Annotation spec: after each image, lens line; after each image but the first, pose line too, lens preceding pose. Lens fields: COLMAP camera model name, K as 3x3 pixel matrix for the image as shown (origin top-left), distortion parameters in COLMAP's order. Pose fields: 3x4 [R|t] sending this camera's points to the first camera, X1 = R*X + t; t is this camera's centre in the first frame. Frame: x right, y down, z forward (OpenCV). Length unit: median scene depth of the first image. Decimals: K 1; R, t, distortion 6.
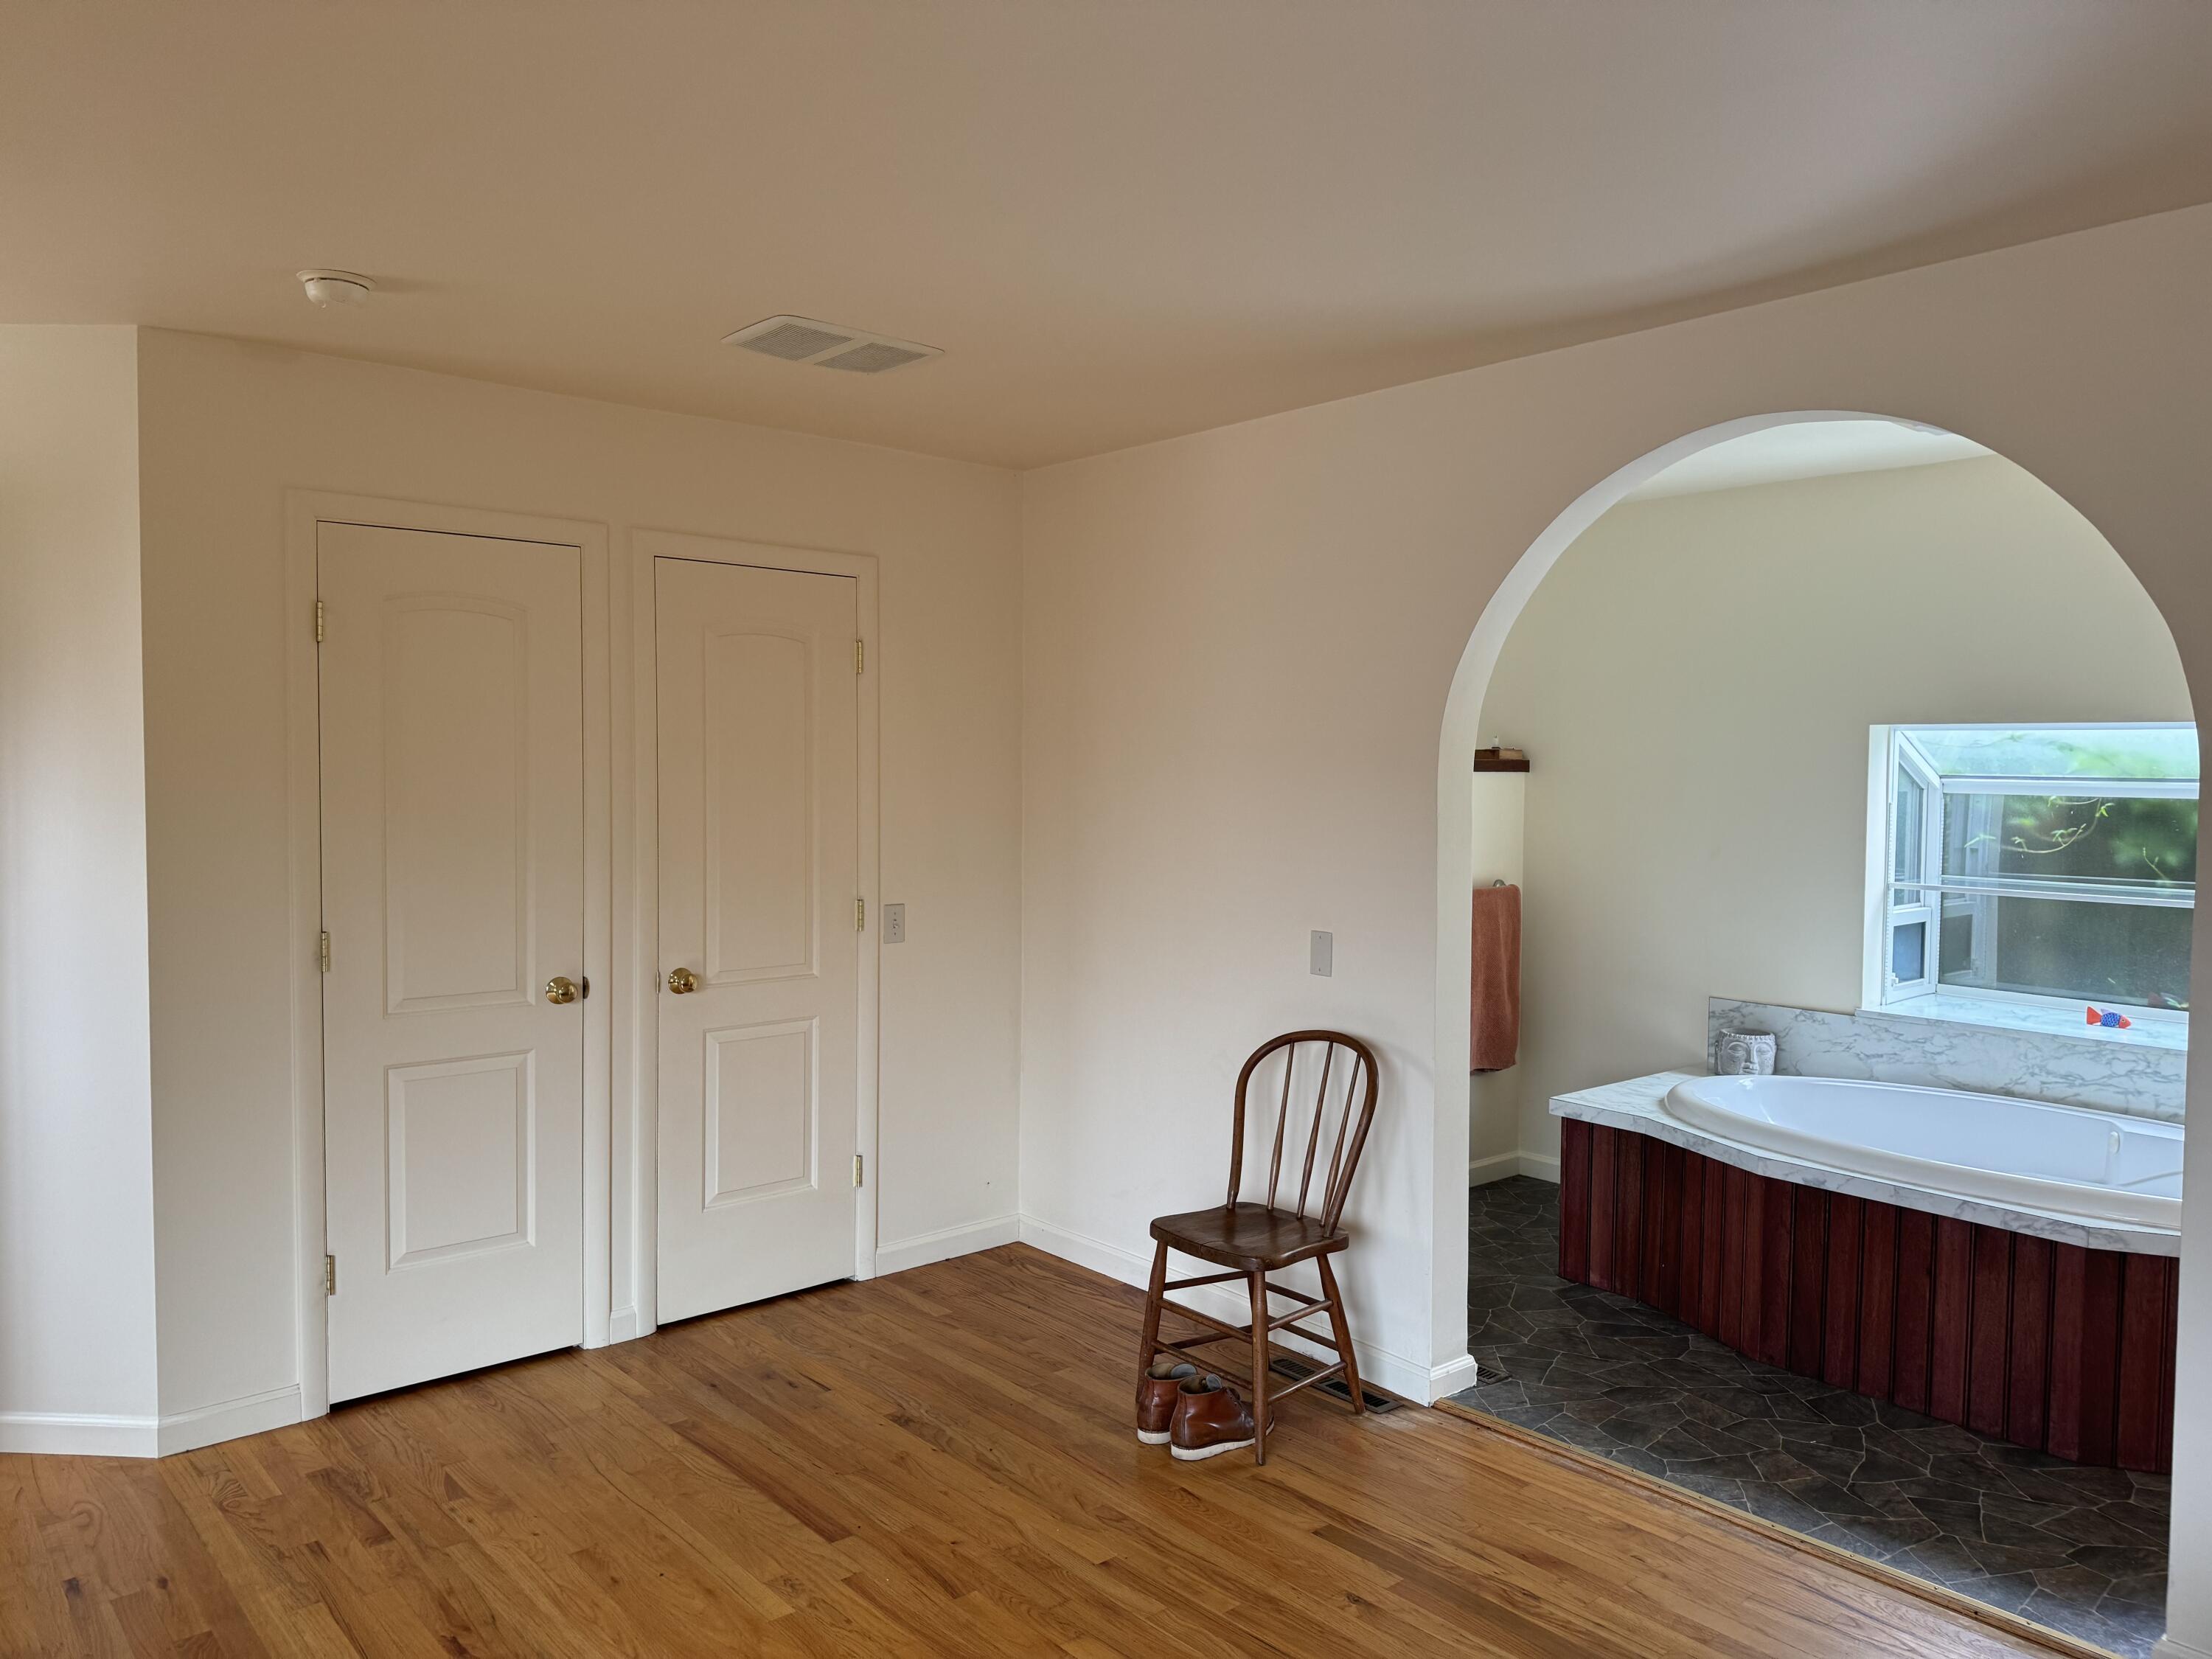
lens RADIAL K [[1554.4, 0, 1090.7], [0, 1554.4, 823.1], [0, 0, 1]] dist [0.007236, -0.012199]
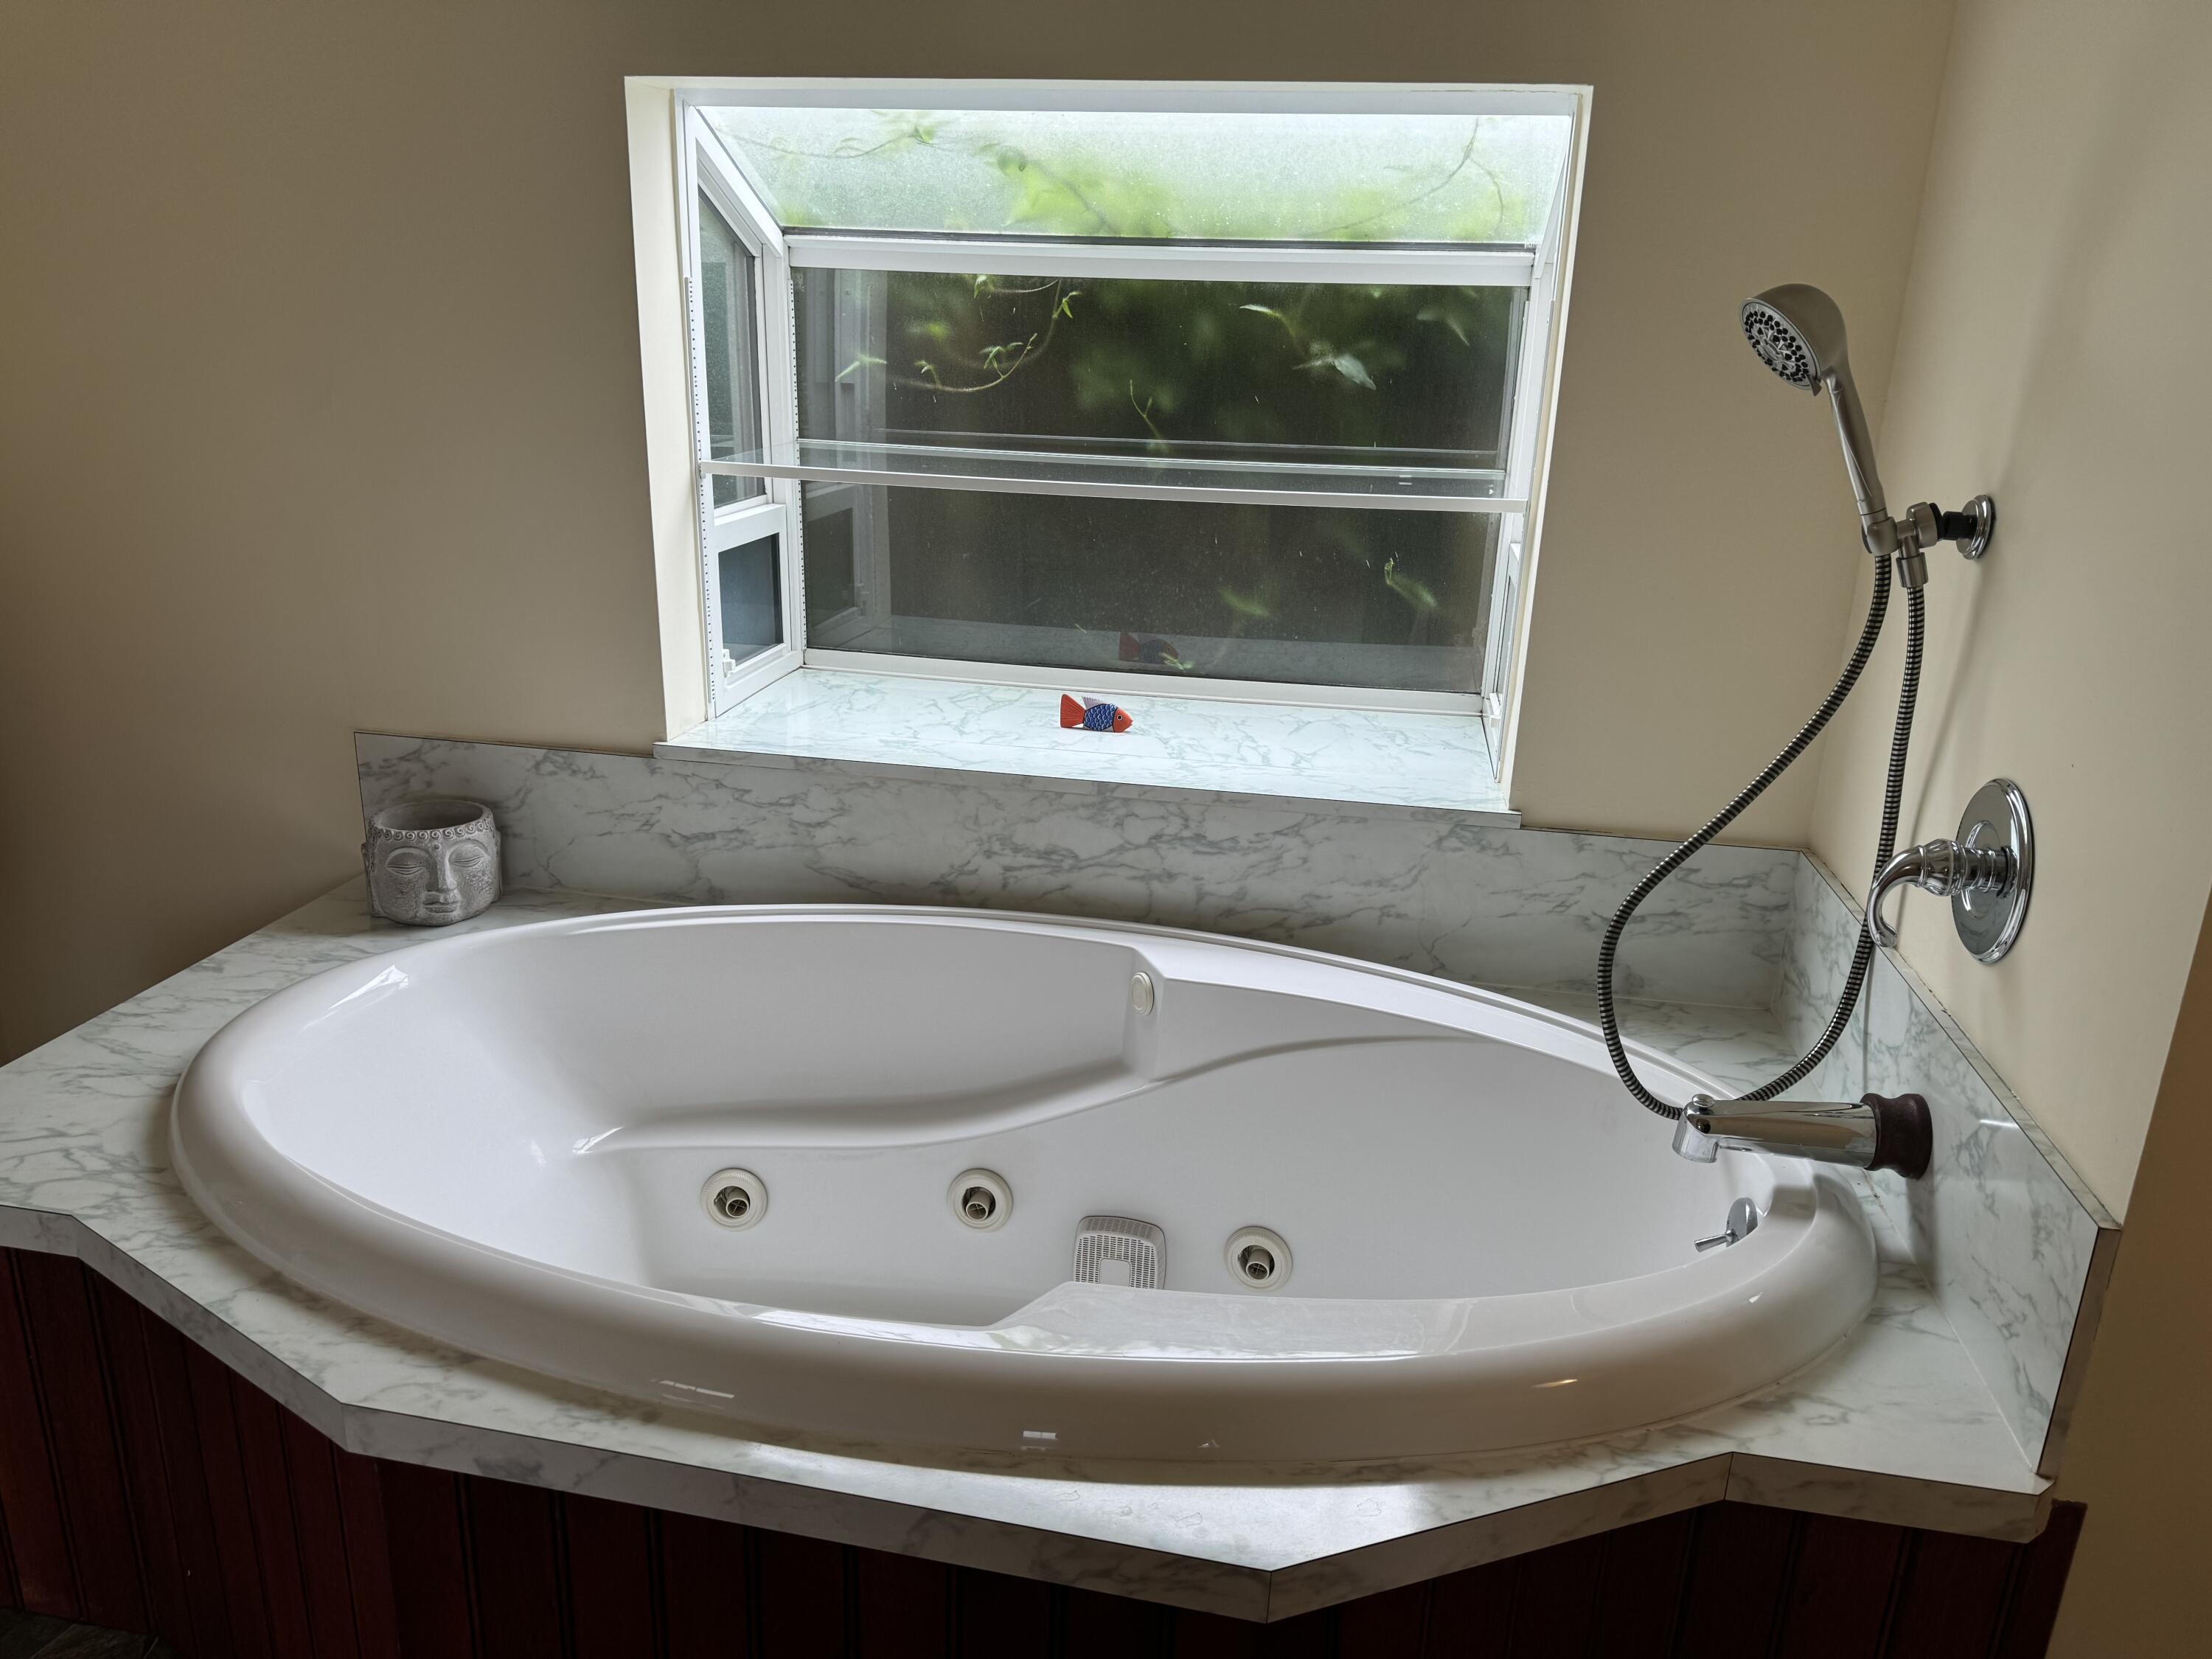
lens RADIAL K [[1583.2, 0, 1105.3], [0, 1583.2, 839.5], [0, 0, 1]] dist [0.123836, -0.128606]
pose [[0.771102, -0.186394, 0.608817, 0.297068], [0.002867, 0.957197, 0.289423, 0.007934], [-0.636705, -0.221429, 0.738631, 0.549976]]
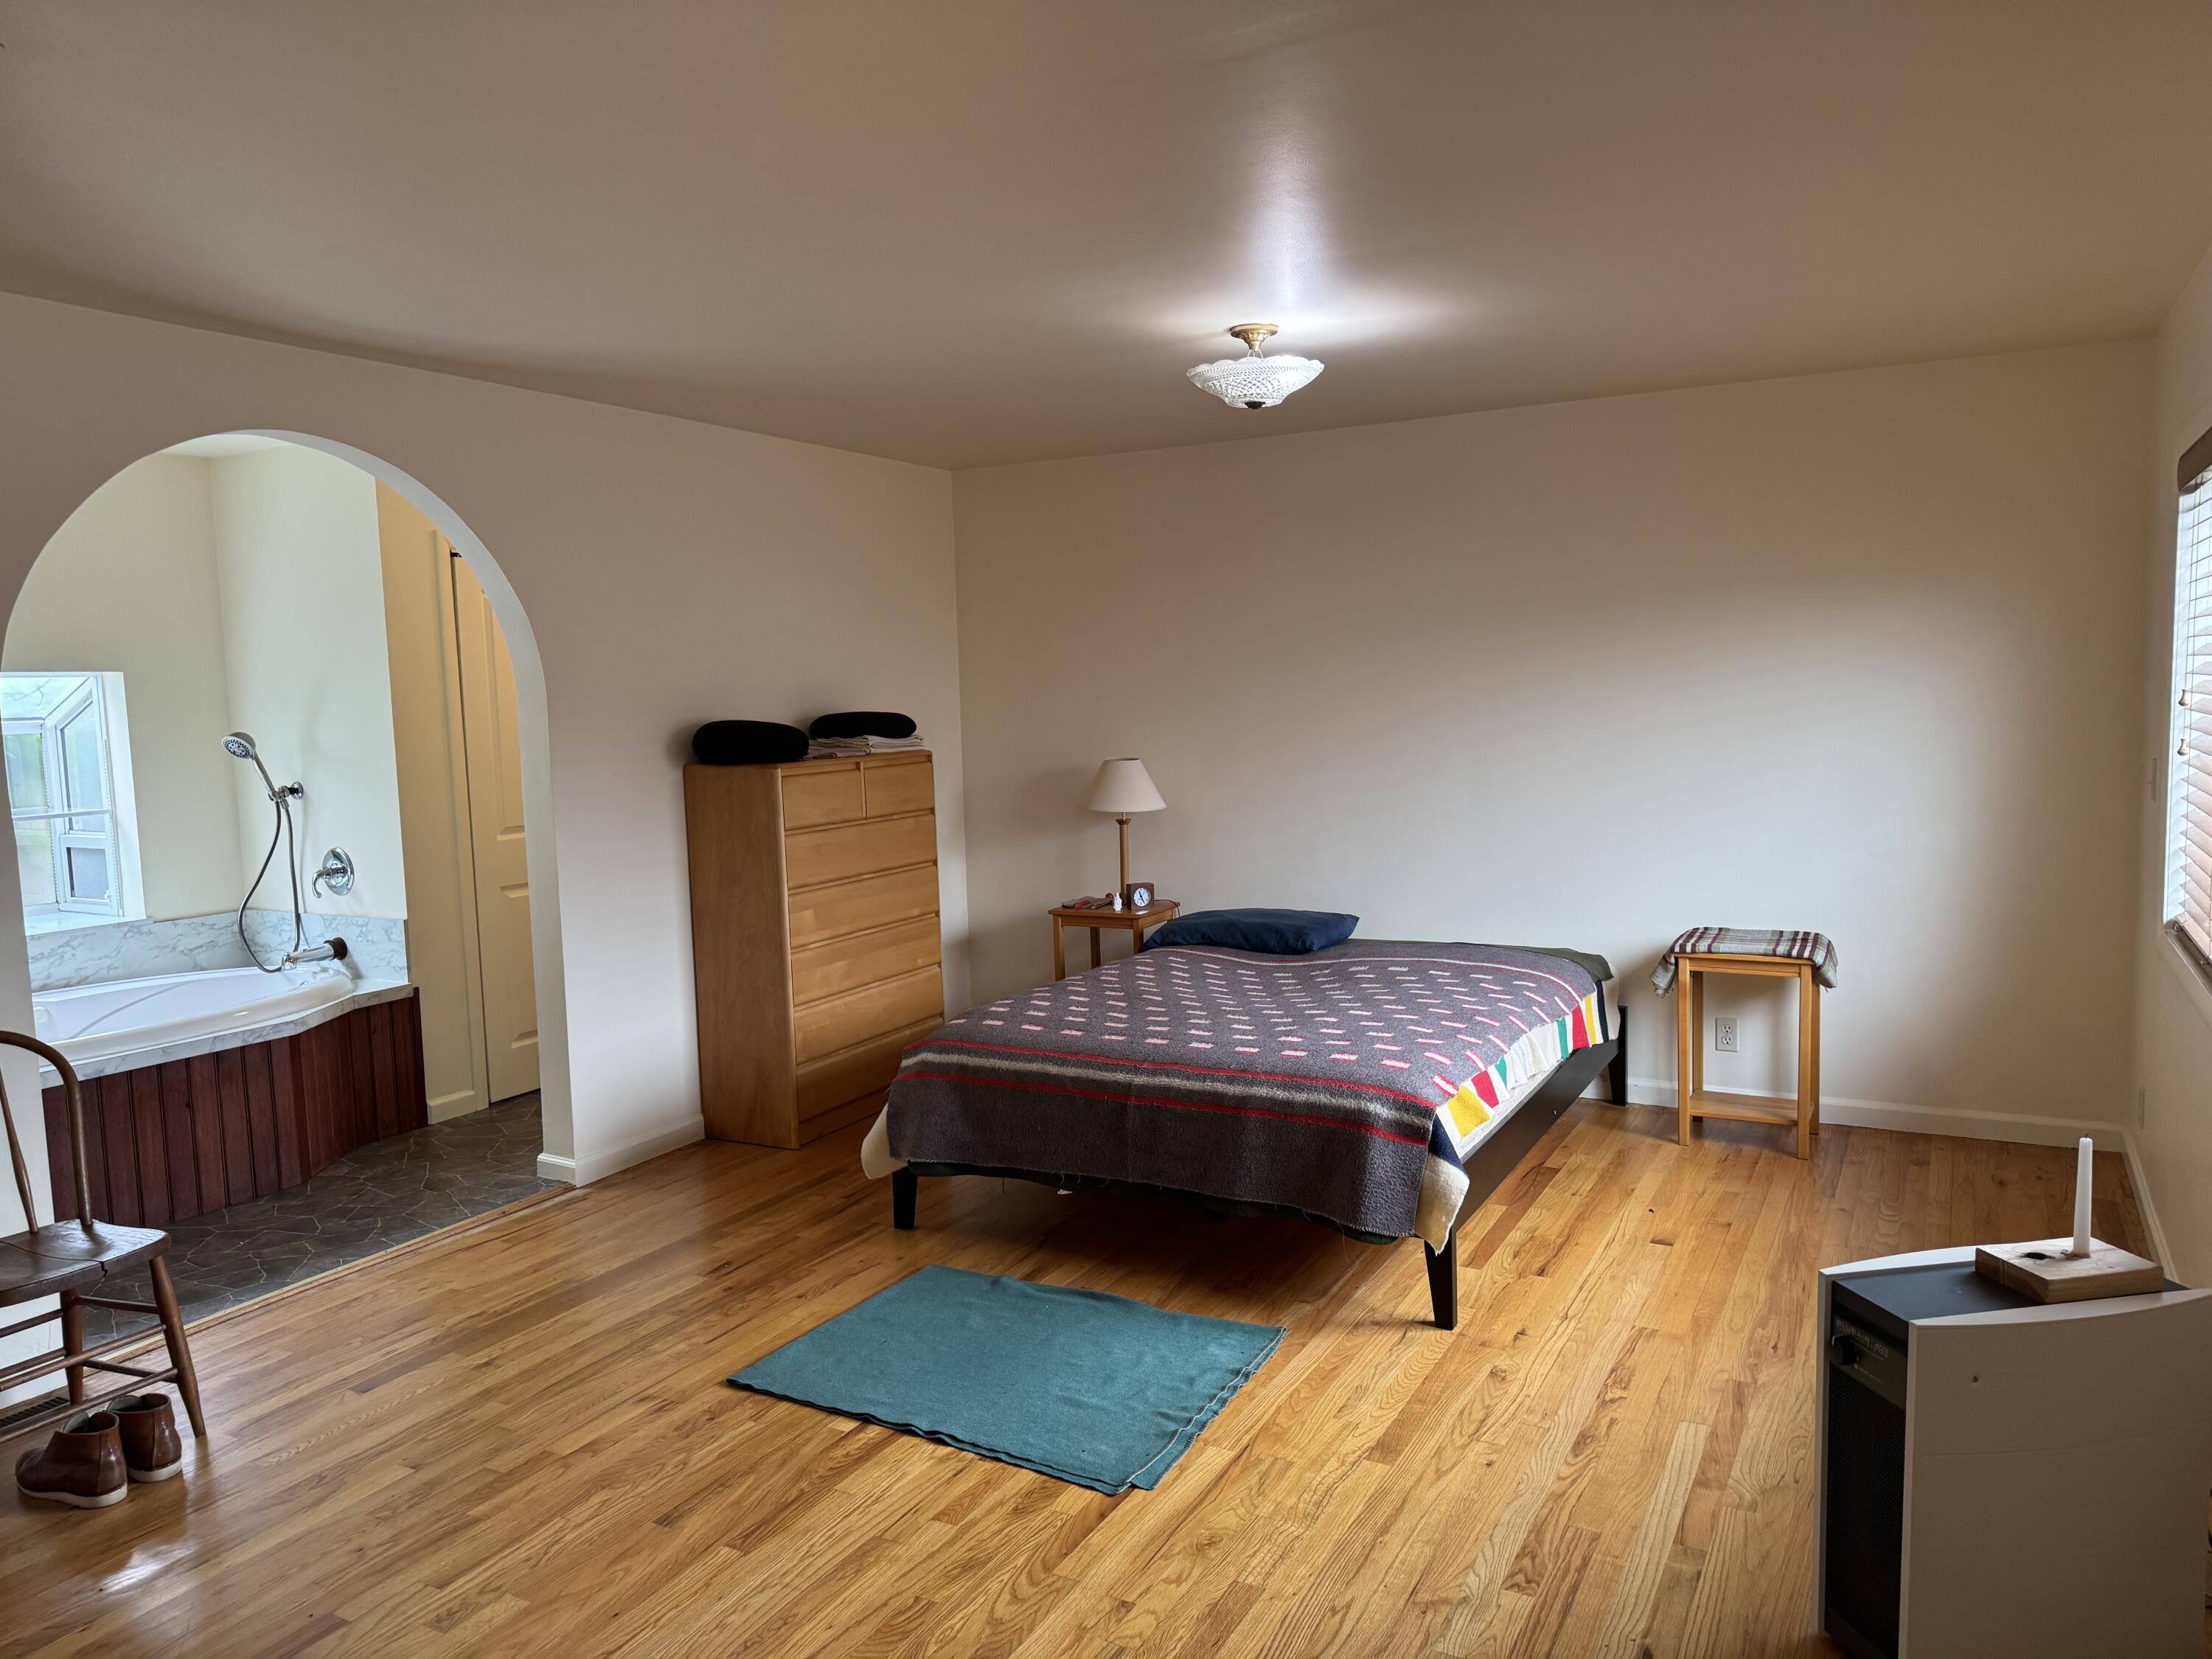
lens RADIAL K [[1554.4, 0, 1090.7], [0, 1554.4, 823.1], [0, 0, 1]] dist [0.007236, -0.012199]
pose [[-0.343795, -0.079852, 0.935644, -0.651486], [0.071352, 0.991276, 0.110818, -0.019766], [-0.936330, 0.104859, -0.335098, 0.529115]]
